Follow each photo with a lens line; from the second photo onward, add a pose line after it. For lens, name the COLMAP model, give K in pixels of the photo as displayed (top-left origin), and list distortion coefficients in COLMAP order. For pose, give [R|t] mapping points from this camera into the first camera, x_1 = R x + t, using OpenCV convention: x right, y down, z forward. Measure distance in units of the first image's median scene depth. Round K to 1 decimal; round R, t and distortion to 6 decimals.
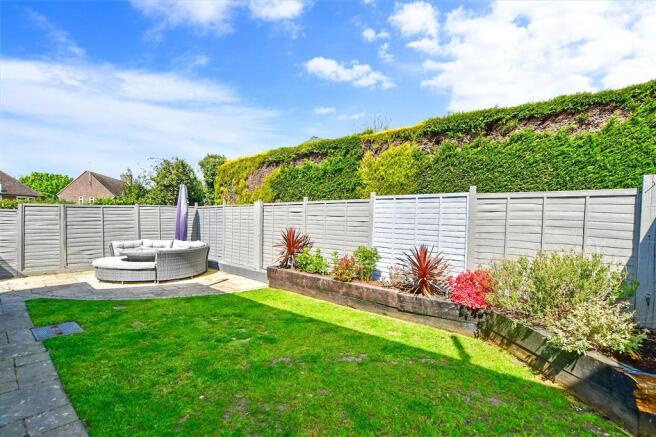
lens RADIAL K [[302.6, 0, 329.2], [0, 302.6, 217.3], [0, 0, 1]] dist [-0.031101, 0.000065]
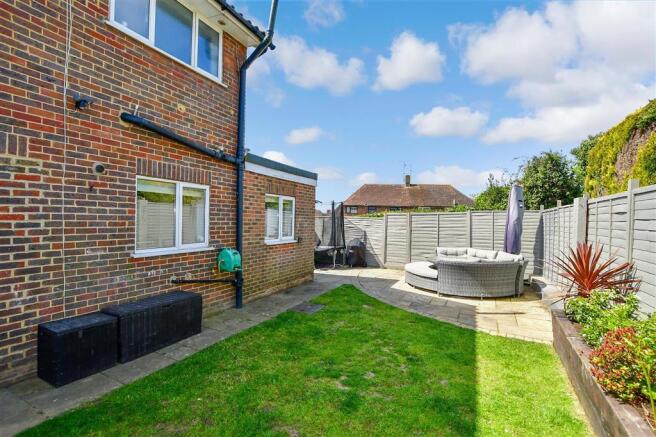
lens RADIAL K [[302.6, 0, 328.3], [0, 302.6, 223.5], [0, 0, 1]] dist [-0.031101, 0.000065]
pose [[0.233659, 0.000849, -0.972318, 0.269543], [-0.003564, 0.999994, 0.000017, -0.000549], [0.972312, 0.003461, 0.233661, 0.480654]]
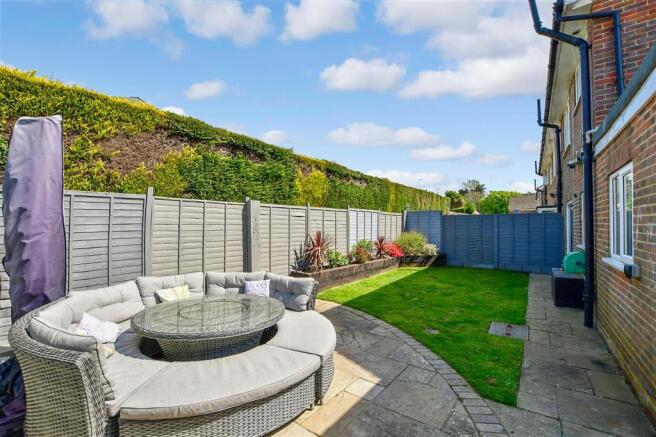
lens RADIAL K [[291.3, 0, 328.1], [0, 291.3, 218.1], [0, 0, 1]] dist [-0.021649, -0.000001]
pose [[-0.076614, -0.000101, 0.997061, -1.203294], [-0.011138, 0.999938, -0.000754, -0.013972], [-0.996999, -0.011163, -0.076610, 1.088204]]
